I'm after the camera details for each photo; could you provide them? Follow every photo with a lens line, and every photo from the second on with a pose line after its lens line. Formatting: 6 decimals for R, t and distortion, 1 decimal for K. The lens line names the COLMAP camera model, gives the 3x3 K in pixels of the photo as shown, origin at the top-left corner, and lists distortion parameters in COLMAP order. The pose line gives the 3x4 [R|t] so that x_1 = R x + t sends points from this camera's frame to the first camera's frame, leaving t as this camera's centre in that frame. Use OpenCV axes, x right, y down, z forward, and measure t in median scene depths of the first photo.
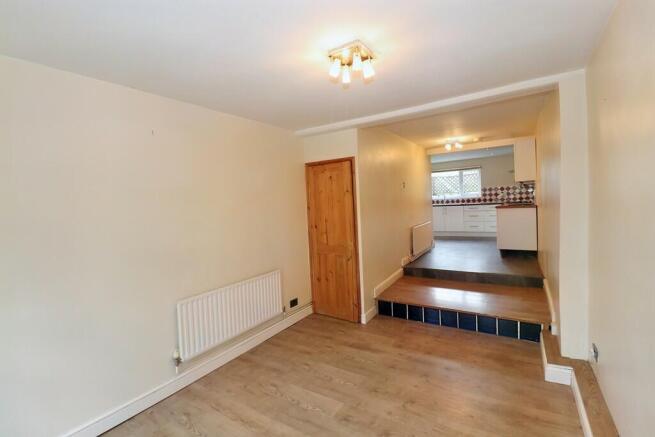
lens RADIAL K [[308.5, 0, 326.0], [0, 308.5, 208.1], [0, 0, 1]] dist [0.000335, -0.000338]
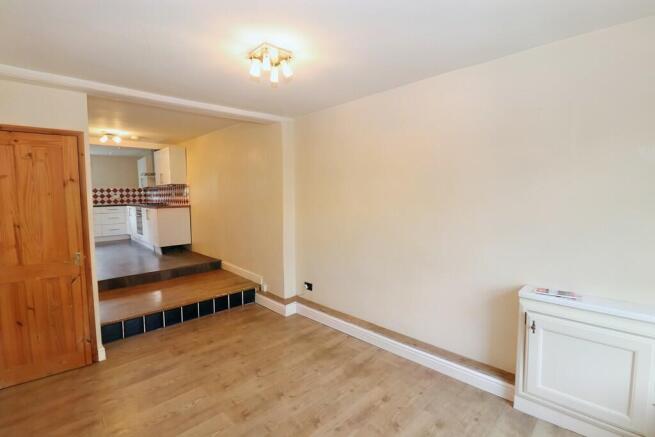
lens RADIAL K [[308.5, 0, 326.0], [0, 308.5, 208.1], [0, 0, 1]] dist [0.000335, -0.000338]
pose [[0.229156, -0.001786, 0.973388, -0.469233], [0.021441, 0.999765, -0.003213, 0.021922], [-0.973153, 0.021607, 0.229141, 0.293014]]
